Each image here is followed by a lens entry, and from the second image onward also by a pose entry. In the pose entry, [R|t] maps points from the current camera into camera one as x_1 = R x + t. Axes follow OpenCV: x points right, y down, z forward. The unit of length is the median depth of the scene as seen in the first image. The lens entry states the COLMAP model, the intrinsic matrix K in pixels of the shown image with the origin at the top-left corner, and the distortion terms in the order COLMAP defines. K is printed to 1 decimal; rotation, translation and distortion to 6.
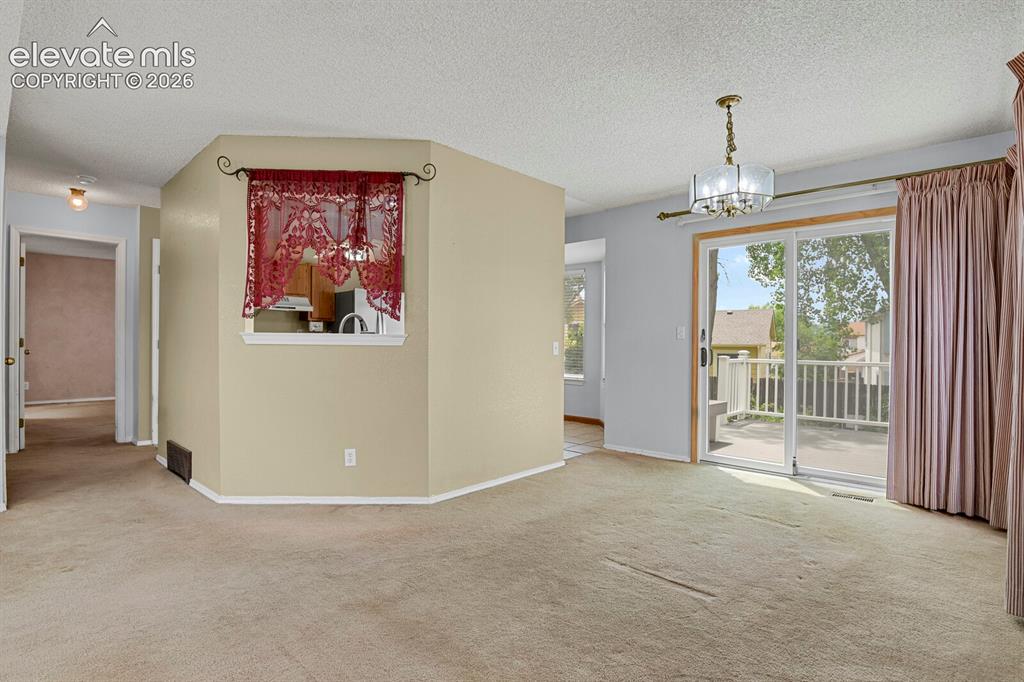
lens RADIAL K [[515.8, 0, 512.0], [0, 515.8, 341.0], [0, 0, 1]] dist [-0.033481, -0.001028]
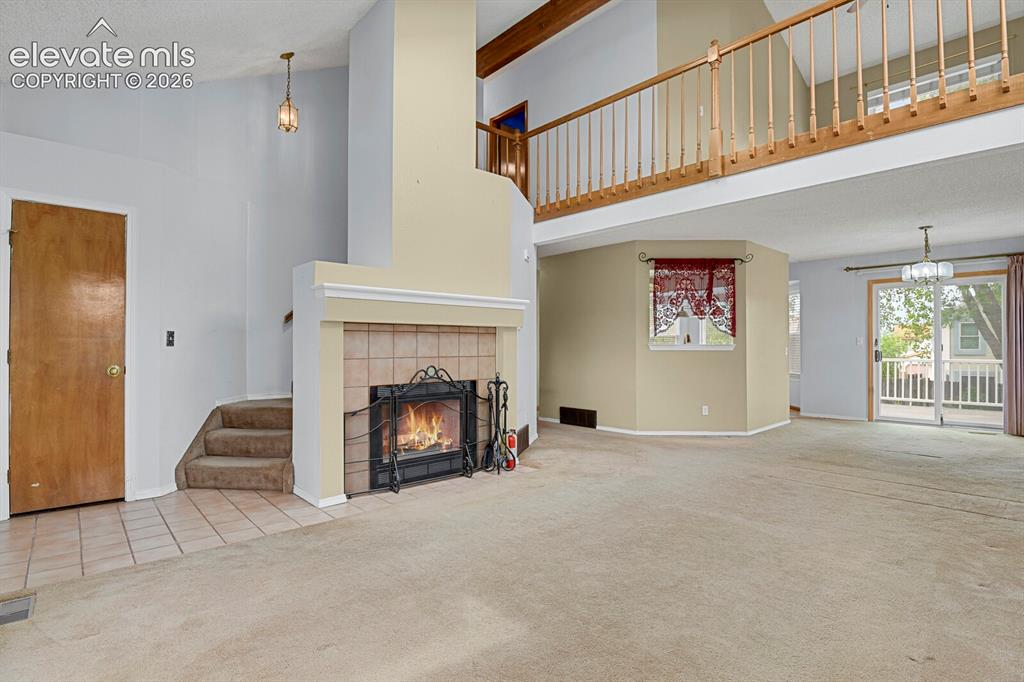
lens RADIAL K [[501.4, 0, 512.0], [0, 501.4, 341.0], [0, 0, 1]] dist [-0.027493, -0.005123]
pose [[0.996361, -0.010883, -0.084537, -0.857287], [0.009932, 0.999883, -0.011660, -0.011625], [0.084654, 0.010778, 0.996352, -0.871458]]
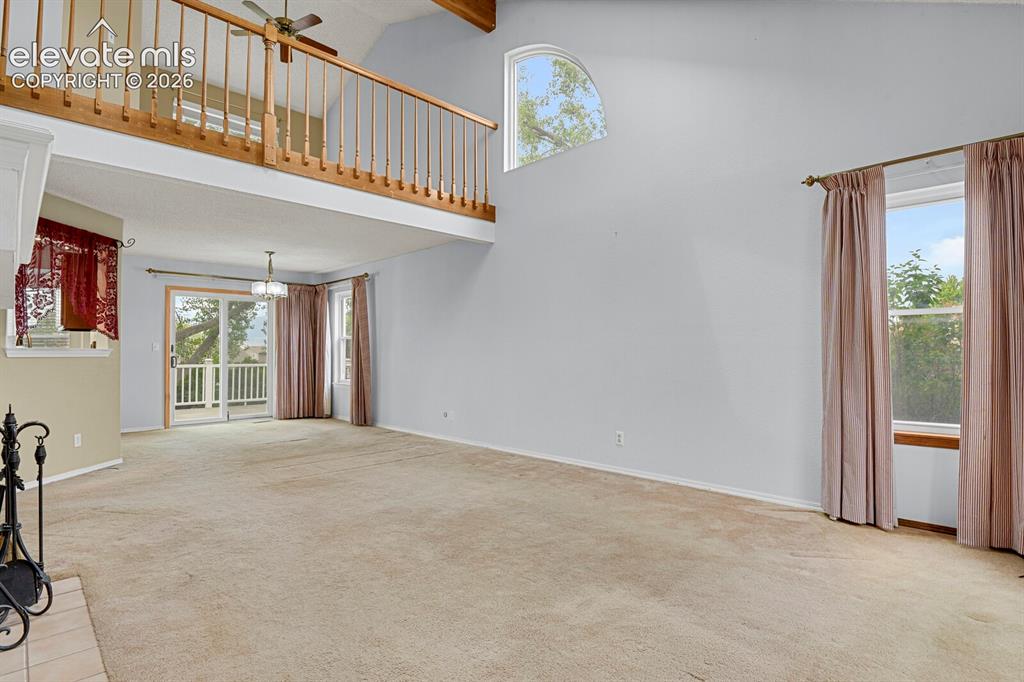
lens RADIAL K [[518.3, 0, 525.6], [0, 518.3, 341.2], [0, 0, 1]] dist [-0.024515, 0.000134]
pose [[0.021086, 0.014904, 0.999667, -1.614101], [0.002578, 0.999885, -0.014961, -0.010703], [-0.999774, 0.002893, 0.021045, -0.202608]]
